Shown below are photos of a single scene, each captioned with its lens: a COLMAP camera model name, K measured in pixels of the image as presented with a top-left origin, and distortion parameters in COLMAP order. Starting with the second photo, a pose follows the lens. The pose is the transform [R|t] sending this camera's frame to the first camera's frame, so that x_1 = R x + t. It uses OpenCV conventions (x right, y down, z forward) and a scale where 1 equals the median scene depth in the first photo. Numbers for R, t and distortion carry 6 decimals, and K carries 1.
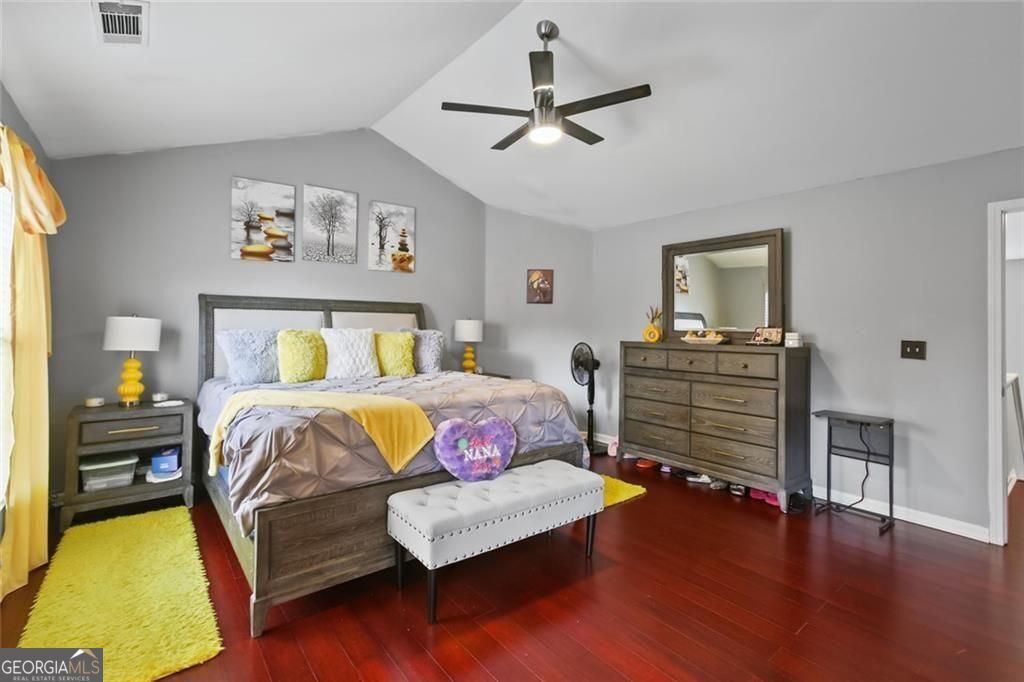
lens RADIAL K [[466.4, 0, 509.0], [0, 466.4, 336.6], [0, 0, 1]] dist [-0.001599, 0.000563]
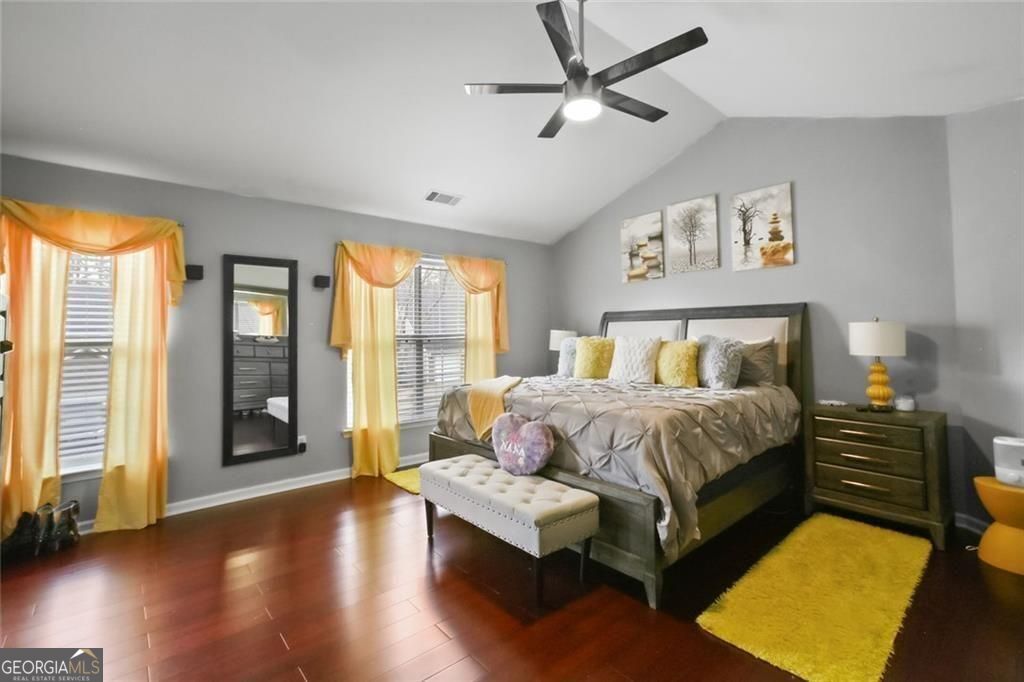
lens RADIAL K [[466.4, 0, 509.0], [0, 466.4, 336.6], [0, 0, 1]] dist [-0.001599, 0.000563]
pose [[0.053991, -0.003694, -0.998535, 0.615969], [-0.016551, 0.999852, -0.004594, -0.005642], [0.998404, 0.016775, 0.053921, 0.548042]]
